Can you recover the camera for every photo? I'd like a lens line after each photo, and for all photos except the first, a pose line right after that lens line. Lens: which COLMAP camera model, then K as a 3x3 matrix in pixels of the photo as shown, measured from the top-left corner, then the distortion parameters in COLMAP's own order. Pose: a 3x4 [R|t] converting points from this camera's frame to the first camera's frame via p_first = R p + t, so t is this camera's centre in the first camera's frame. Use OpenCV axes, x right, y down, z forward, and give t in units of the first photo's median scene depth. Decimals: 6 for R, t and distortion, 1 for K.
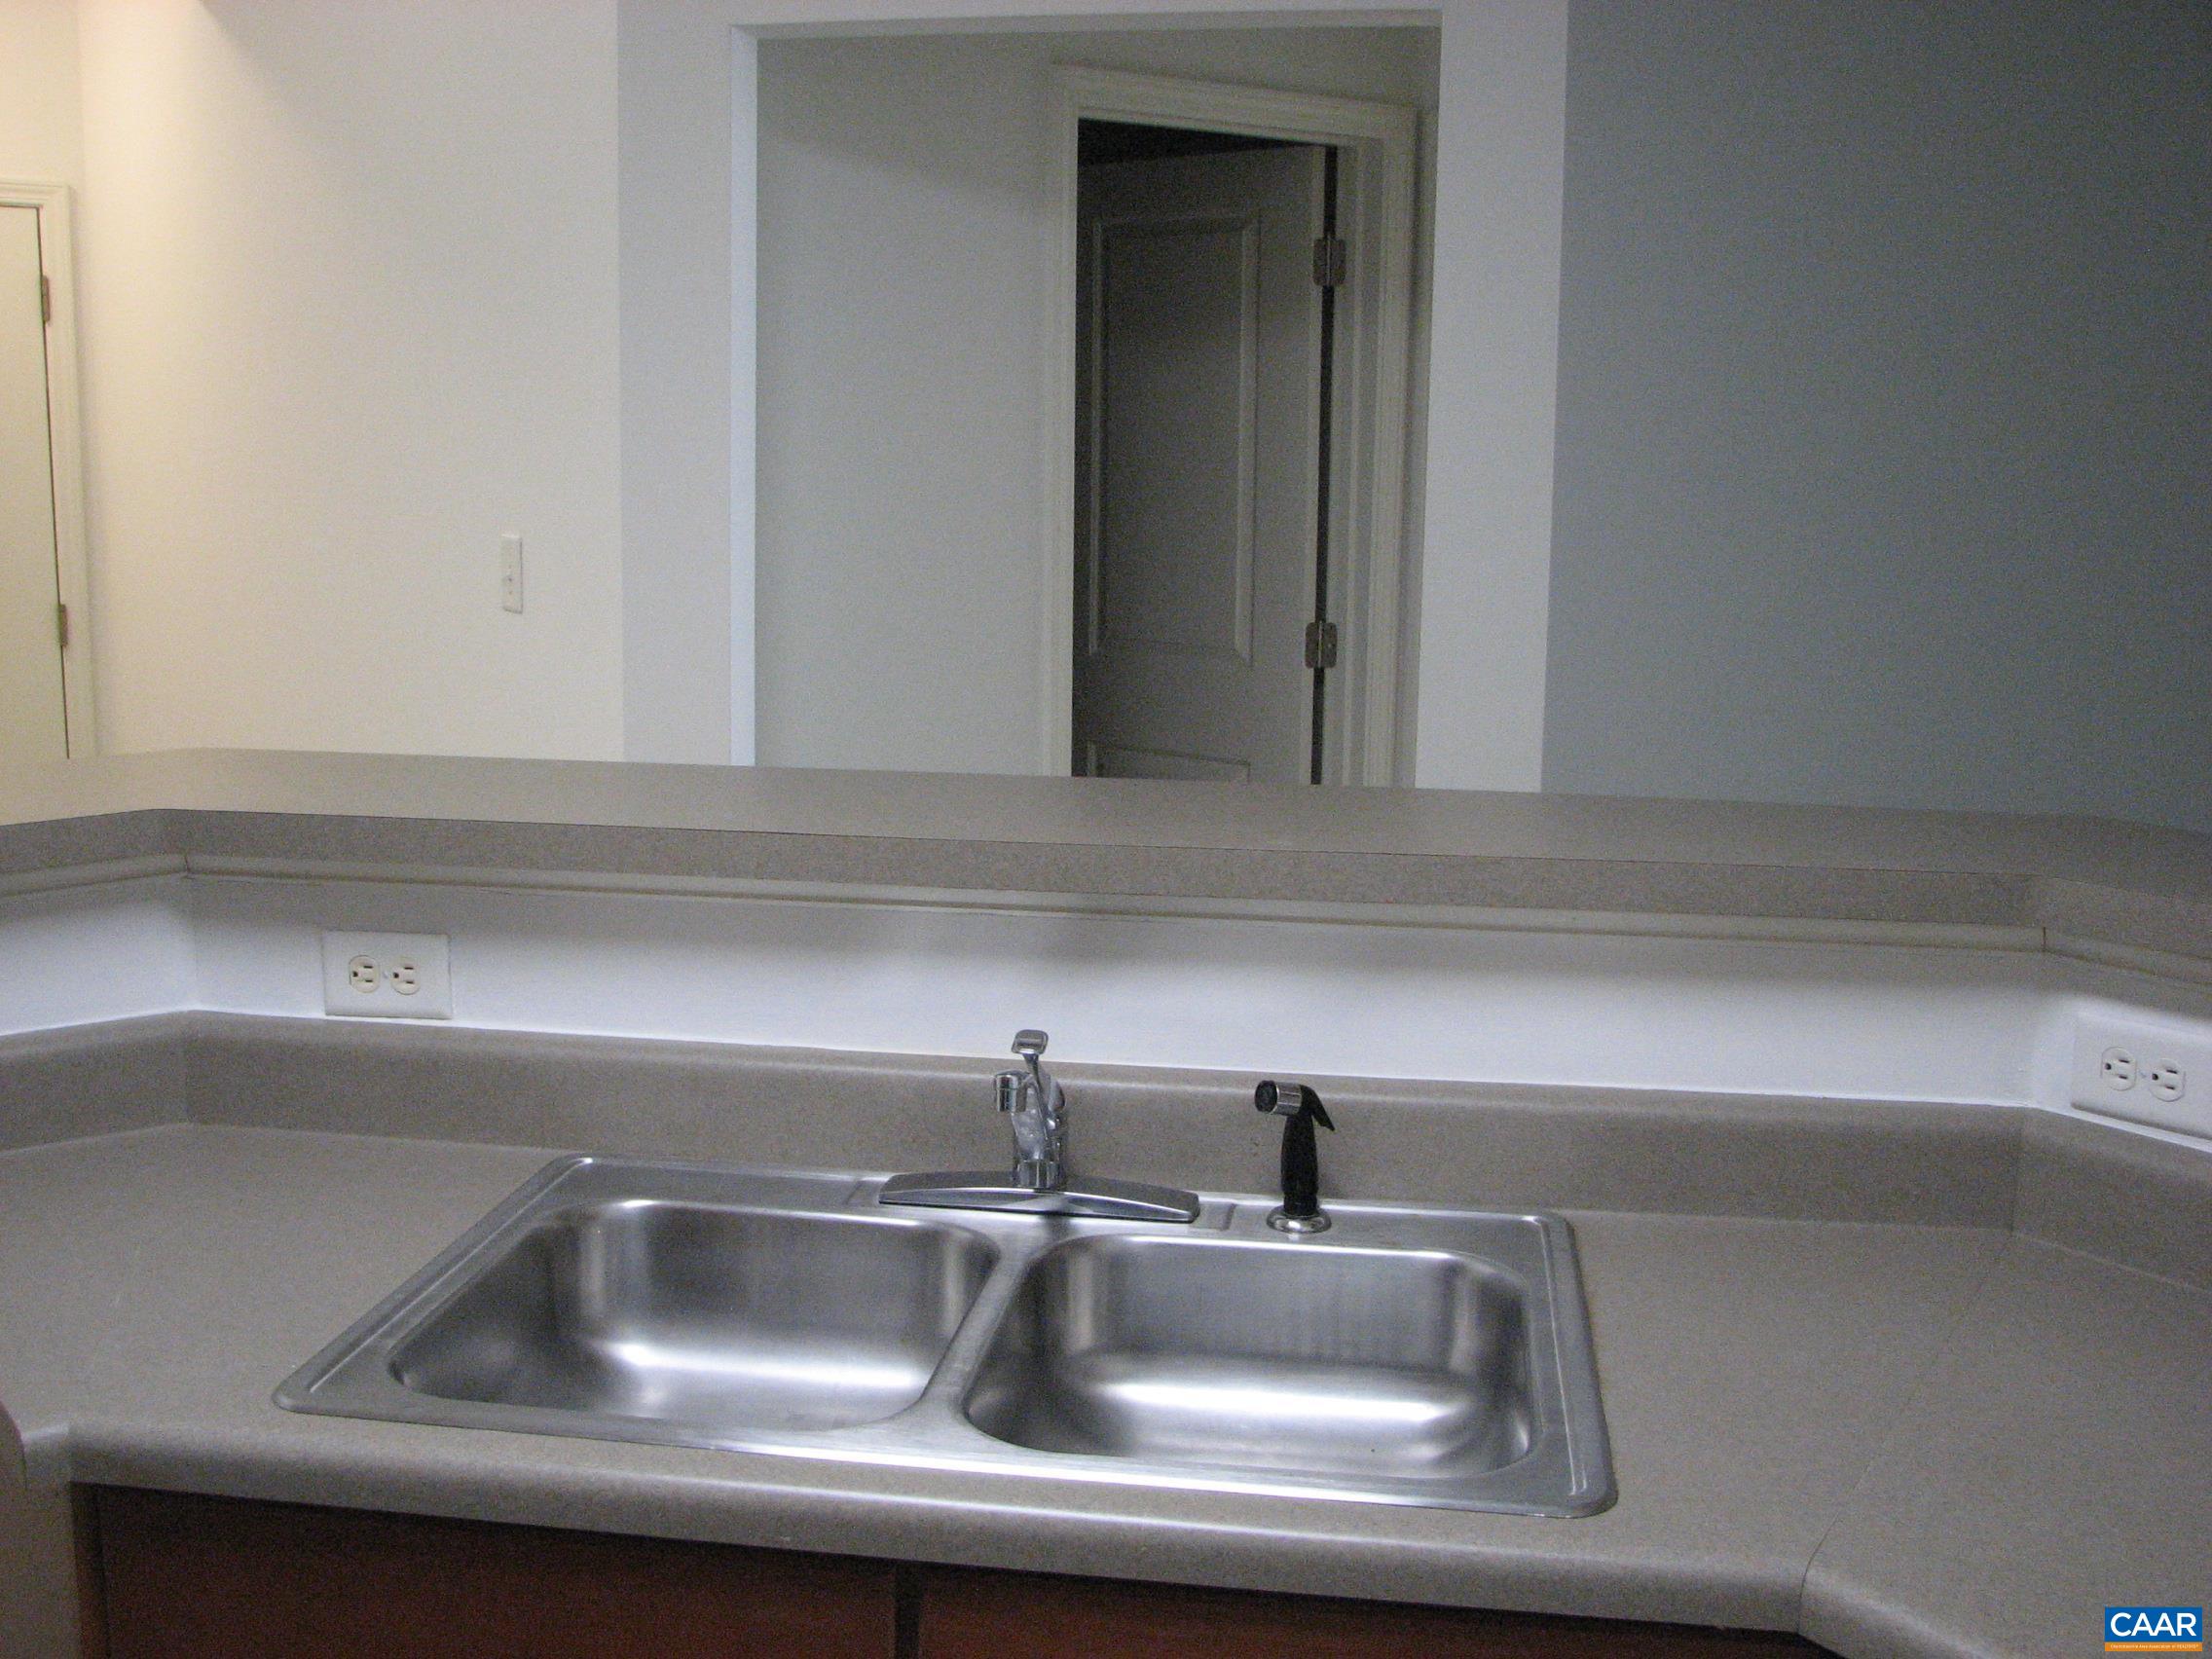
lens RADIAL K [[2383.7, 0, 1053.3], [0, 2383.7, 850.2], [0, 0, 1]] dist [-0.197670, 0.274633]
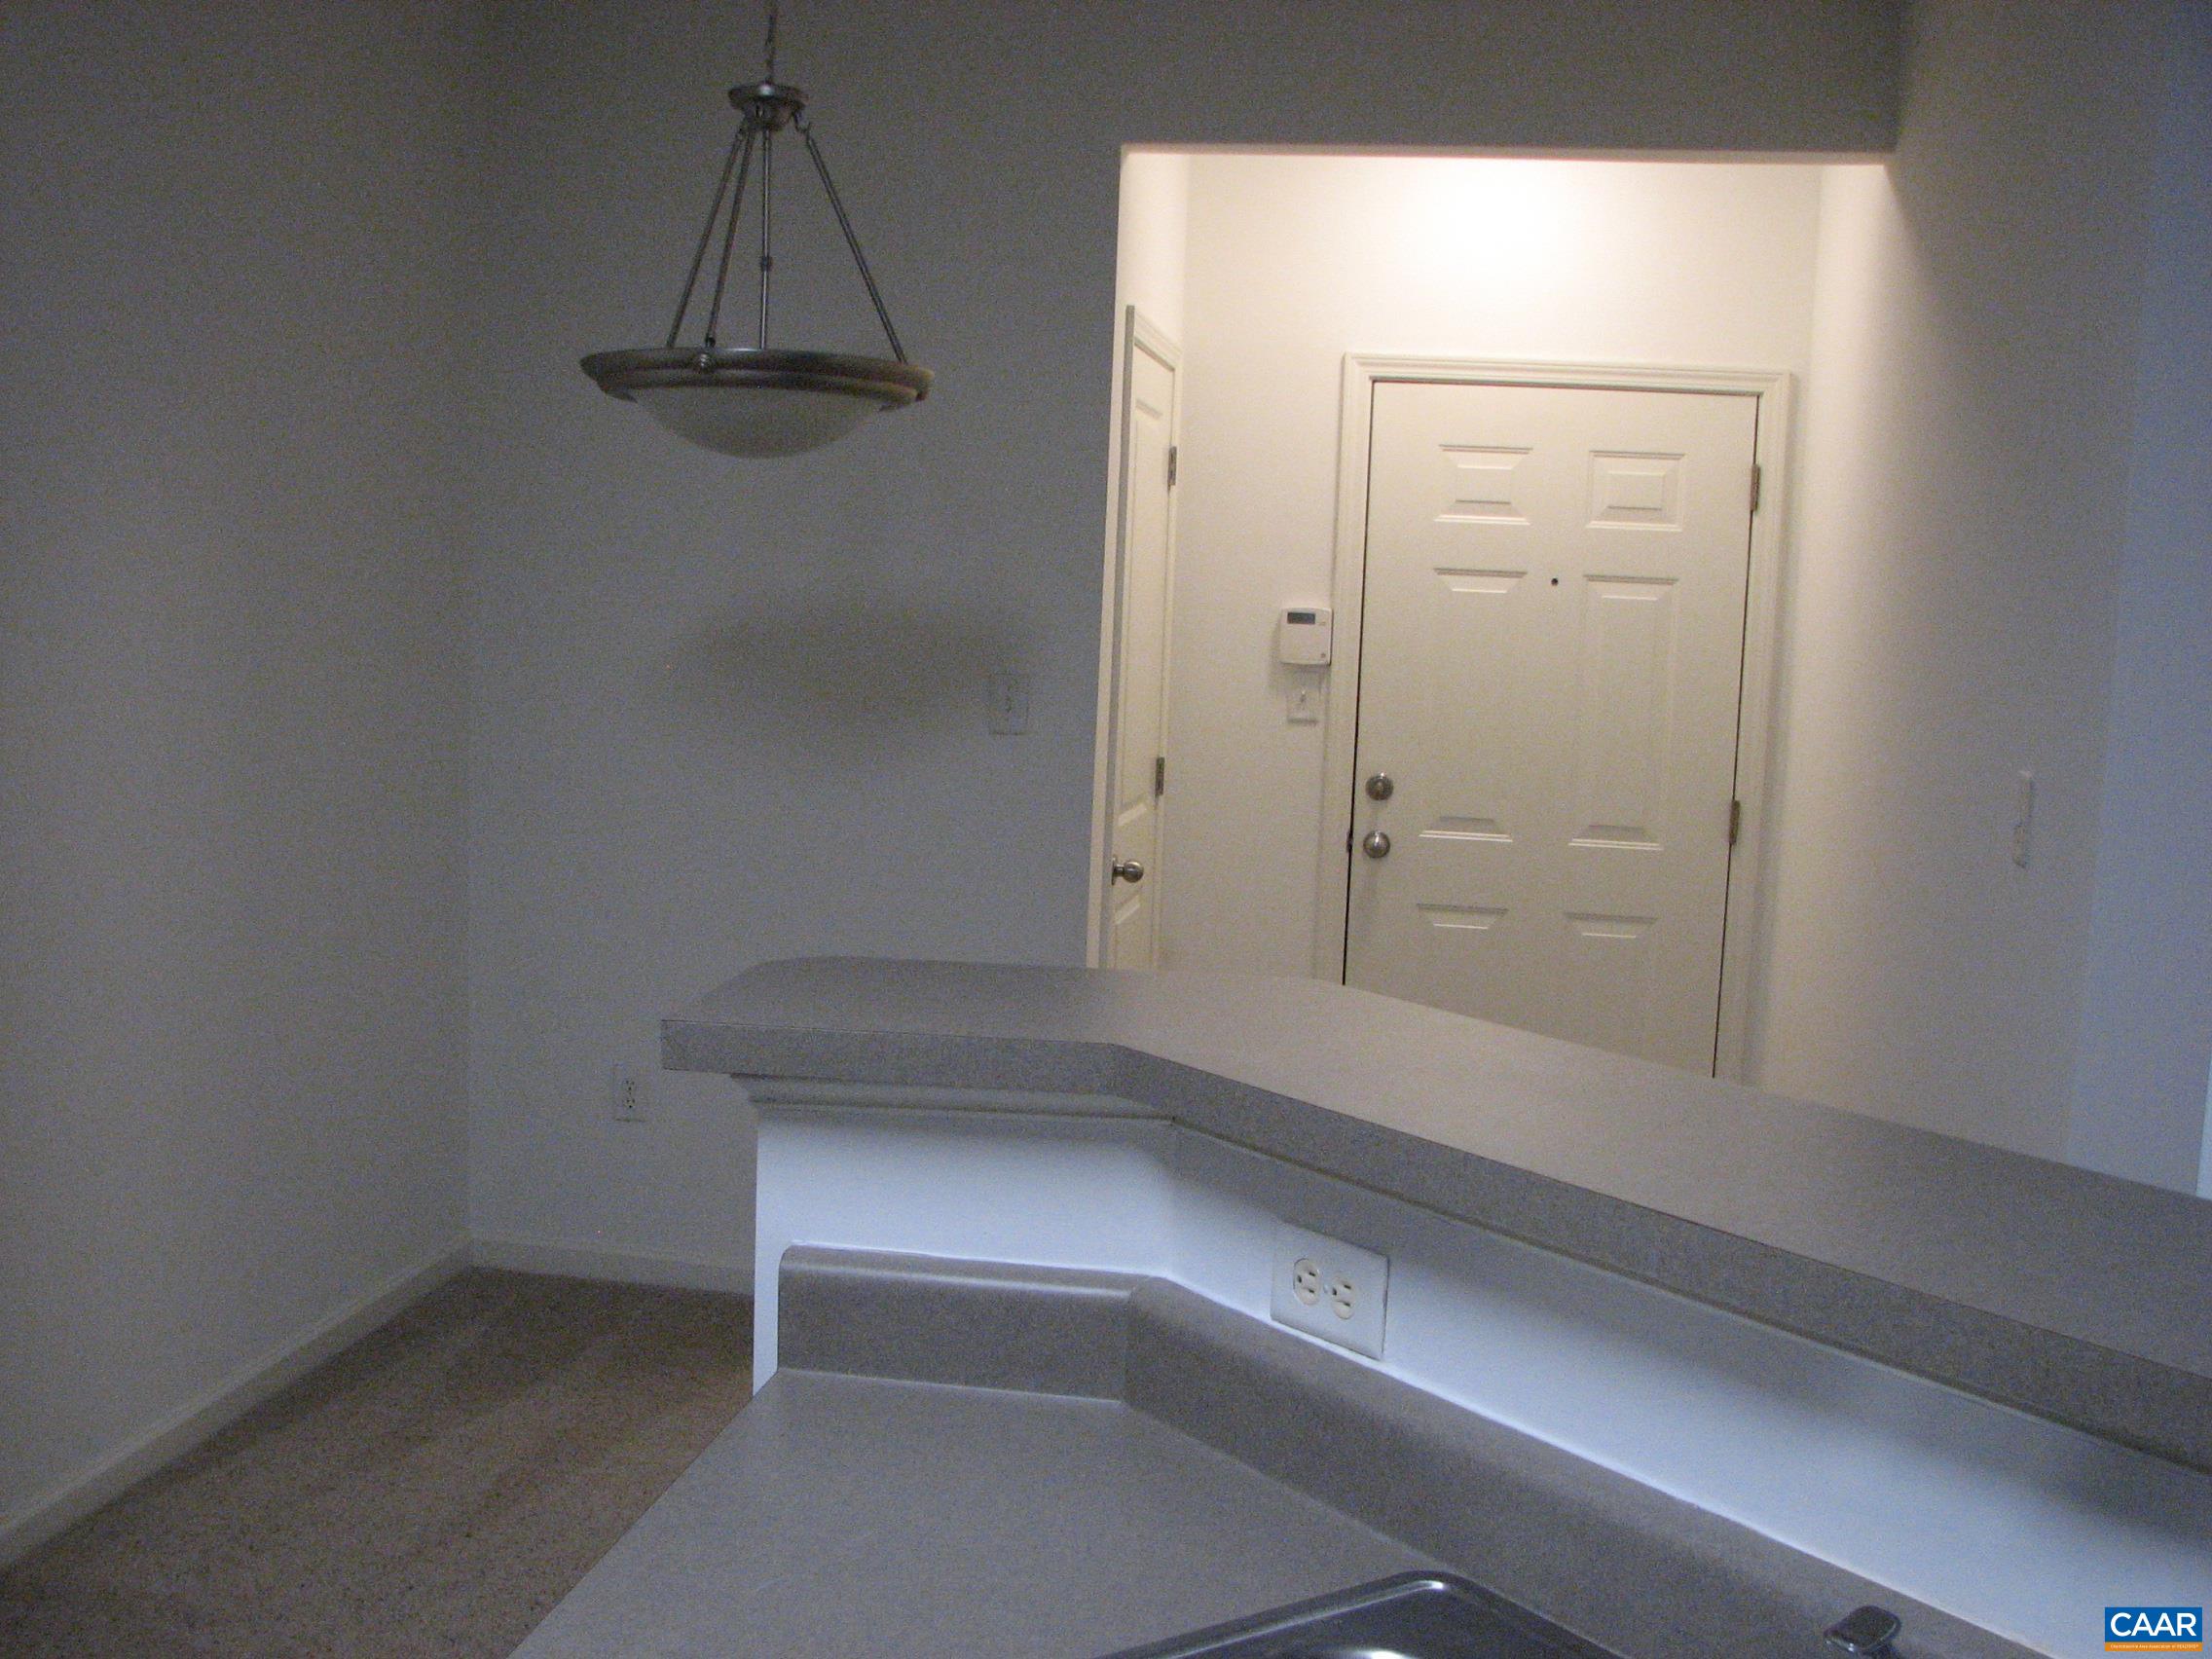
lens RADIAL K [[2383.7, 0, 1053.3], [0, 2383.7, 850.2], [0, 0, 1]] dist [-0.197670, 0.274633]
pose [[0.683210, 0.099739, -0.723379, 0.250948], [-0.159643, 0.987066, -0.014682, -0.076384], [0.712558, 0.125513, 0.690295, 0.369963]]
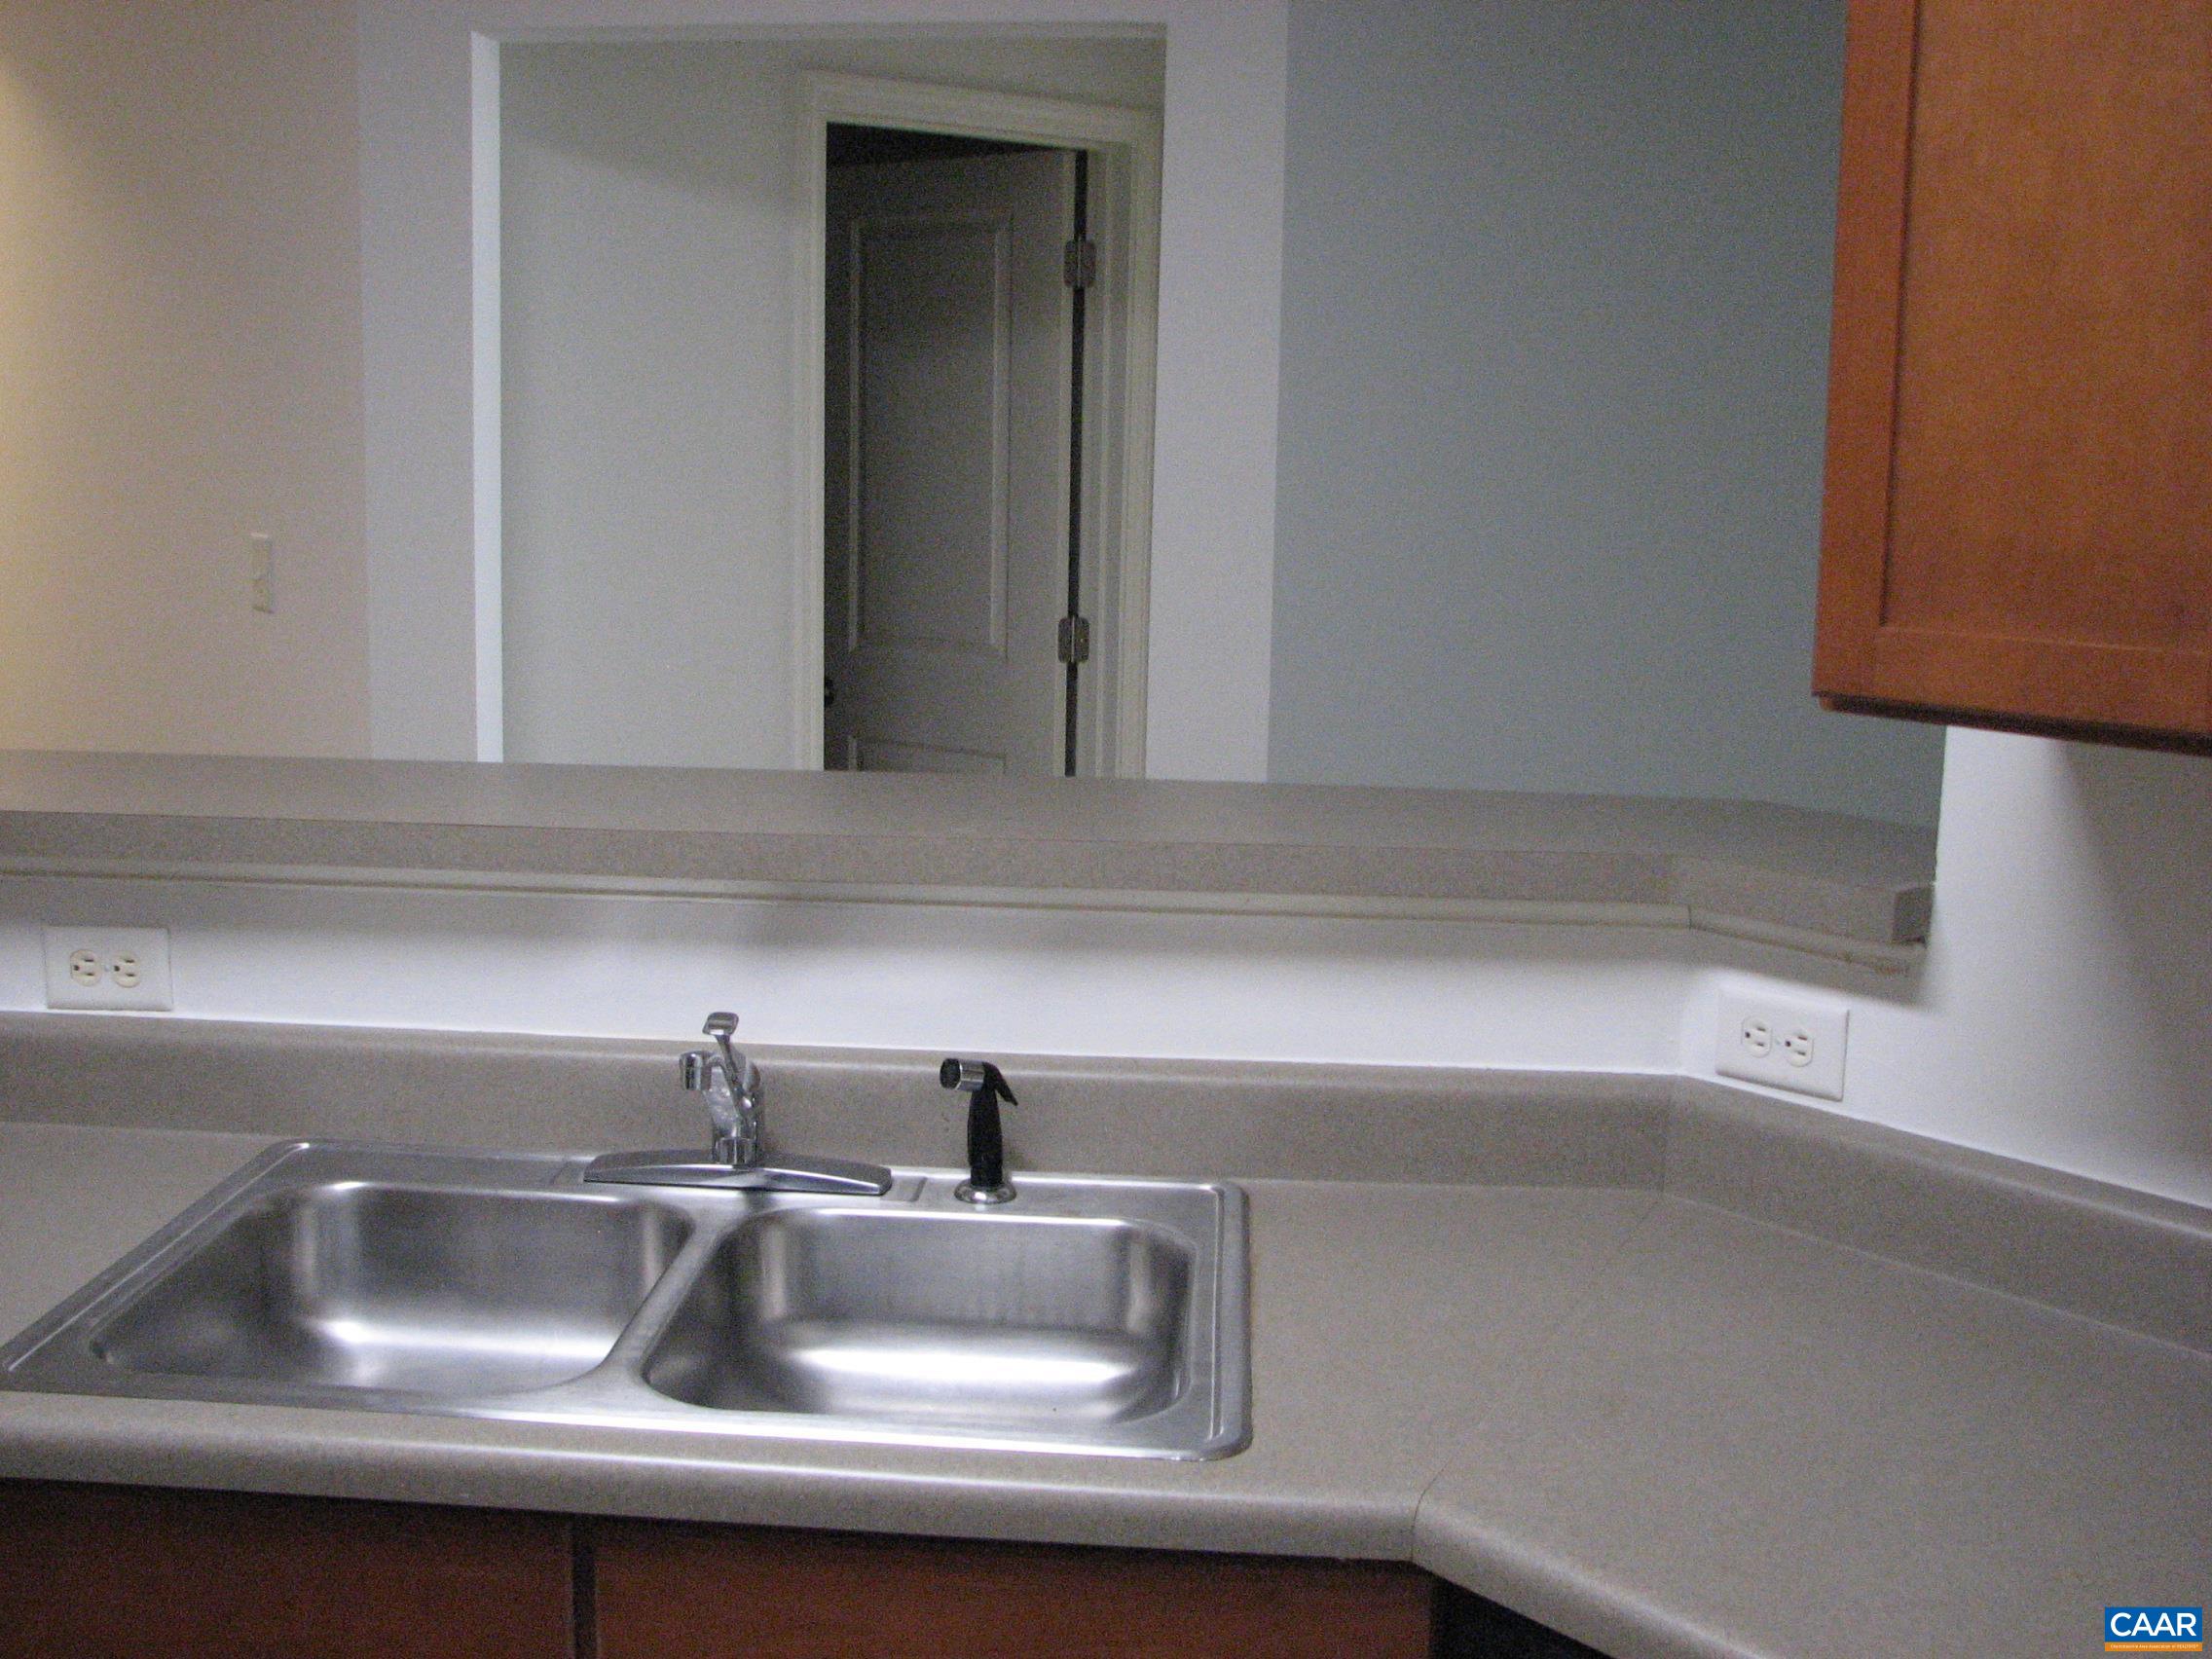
lens RADIAL K [[2383.7, 0, 1053.3], [0, 2383.7, 850.2], [0, 0, 1]] dist [-0.197670, 0.274633]
pose [[0.996513, -0.009050, 0.082944, 0.046736], [0.008828, 0.999956, 0.003040, 0.002419], [-0.082968, -0.002297, 0.996550, -0.045872]]
